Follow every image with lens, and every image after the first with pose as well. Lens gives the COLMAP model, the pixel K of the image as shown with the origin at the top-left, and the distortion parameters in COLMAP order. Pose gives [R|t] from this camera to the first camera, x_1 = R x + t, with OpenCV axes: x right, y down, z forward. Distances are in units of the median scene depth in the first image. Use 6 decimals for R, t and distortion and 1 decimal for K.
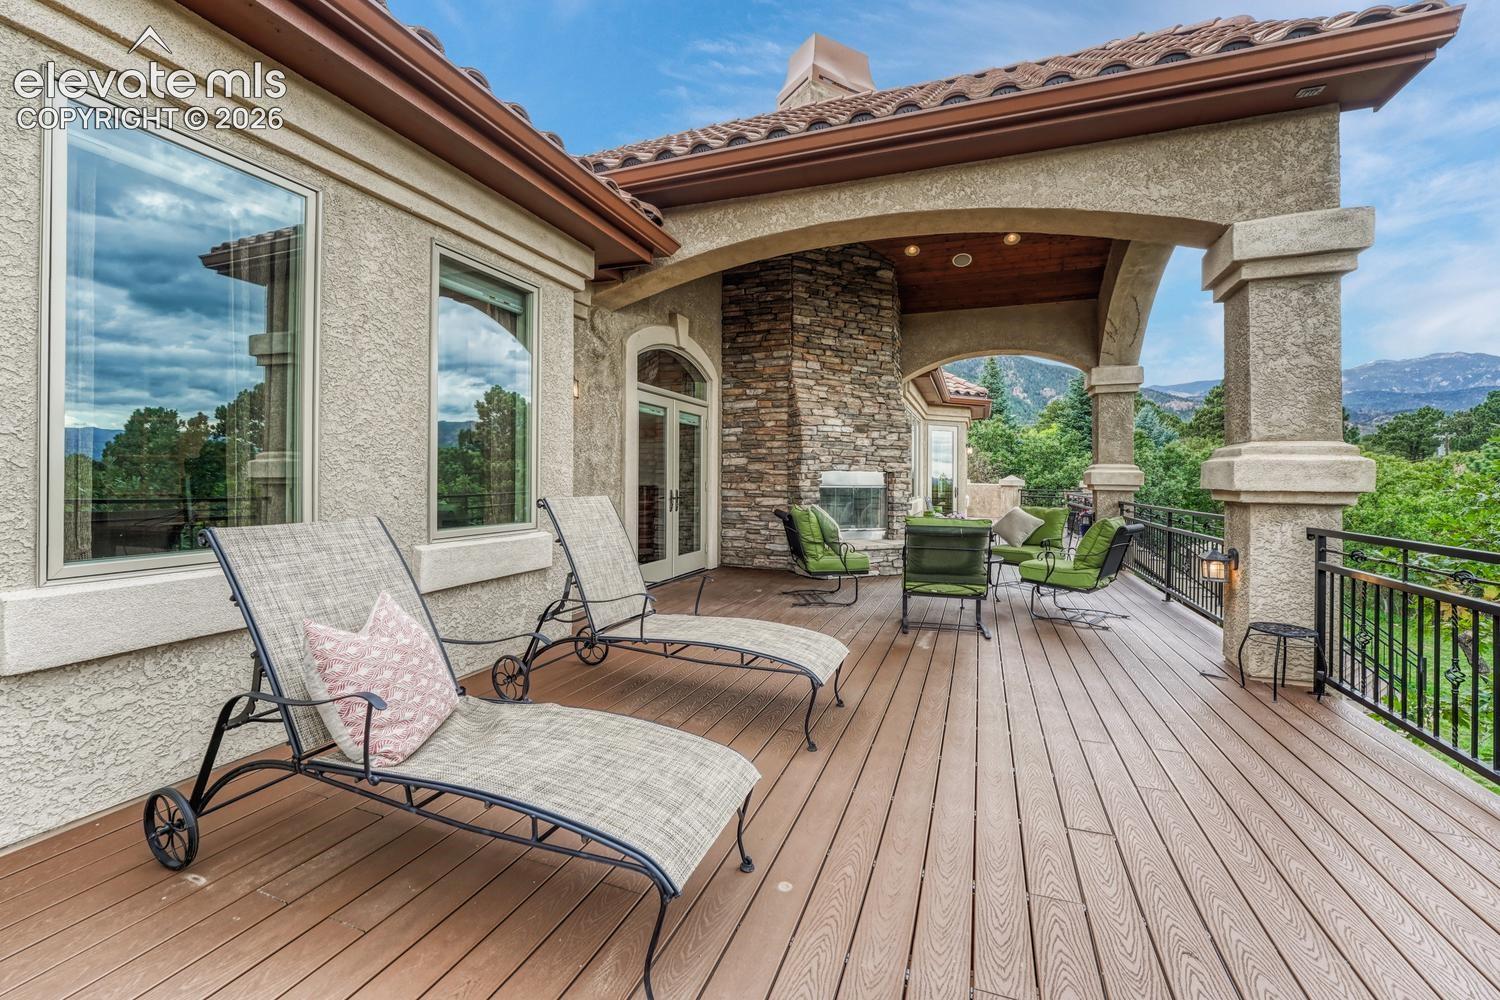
lens RADIAL K [[629.5, 0, 743.8], [0, 629.5, 465.1], [0, 0, 1]] dist [0.003817, -0.000574]
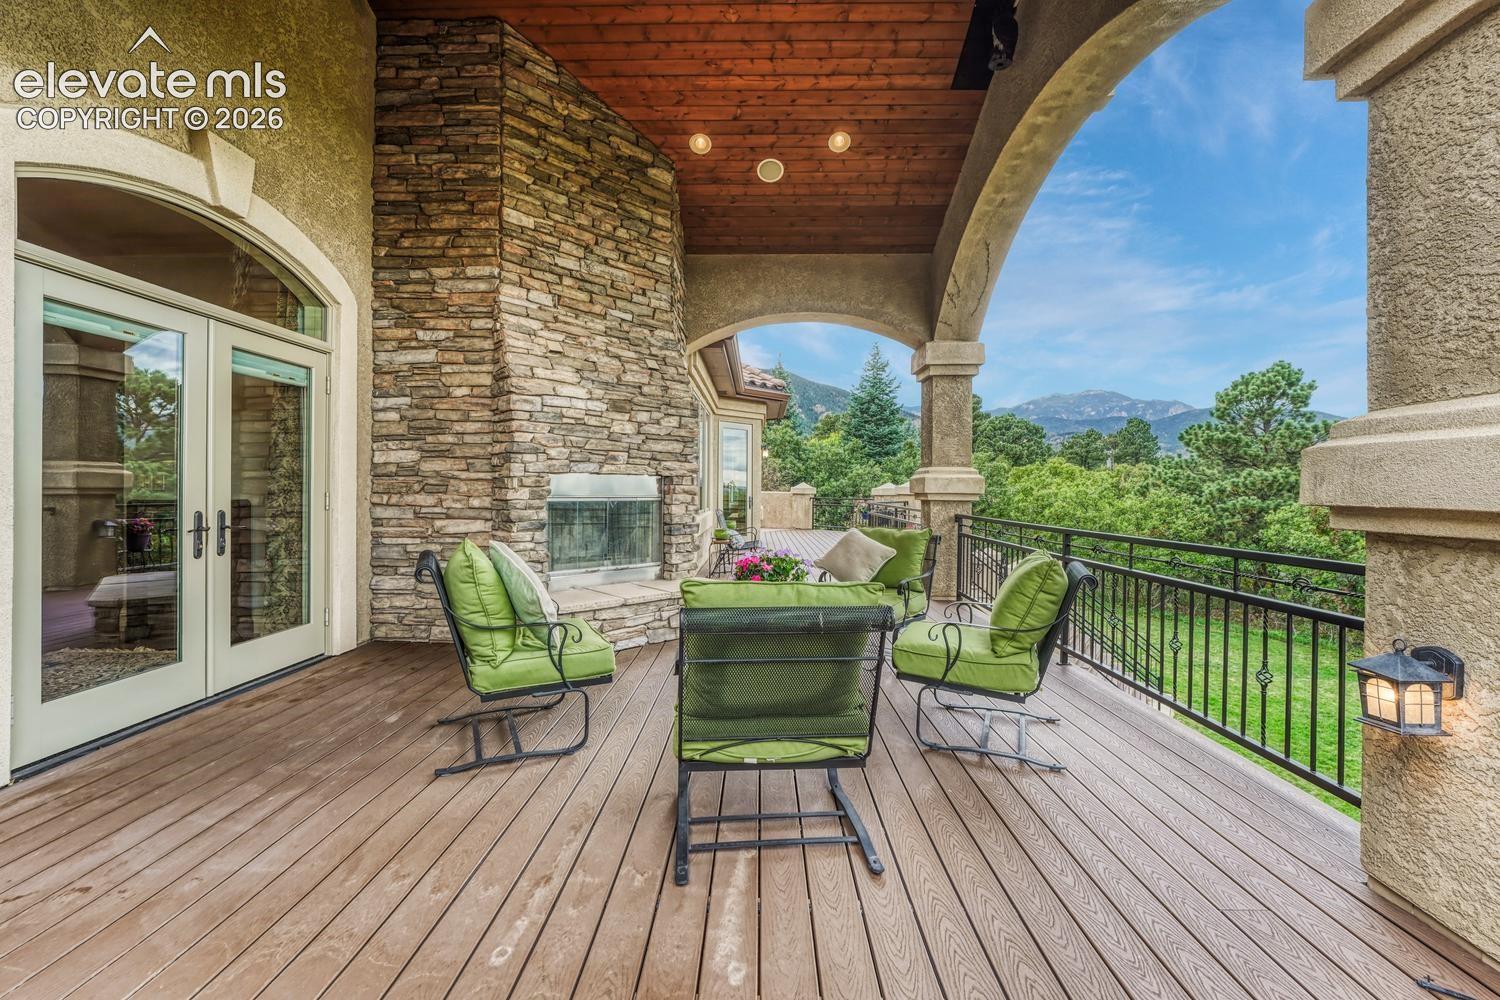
lens RADIAL K [[629.5, 0, 756.6], [0, 629.5, 484.8], [0, 0, 1]] dist [0.003817, -0.000574]
pose [[0.938964, -0.001705, 0.344010, 0.094706], [-0.004504, 0.999841, 0.017247, 0.008236], [-0.343985, -0.017744, 0.938807, 0.352795]]
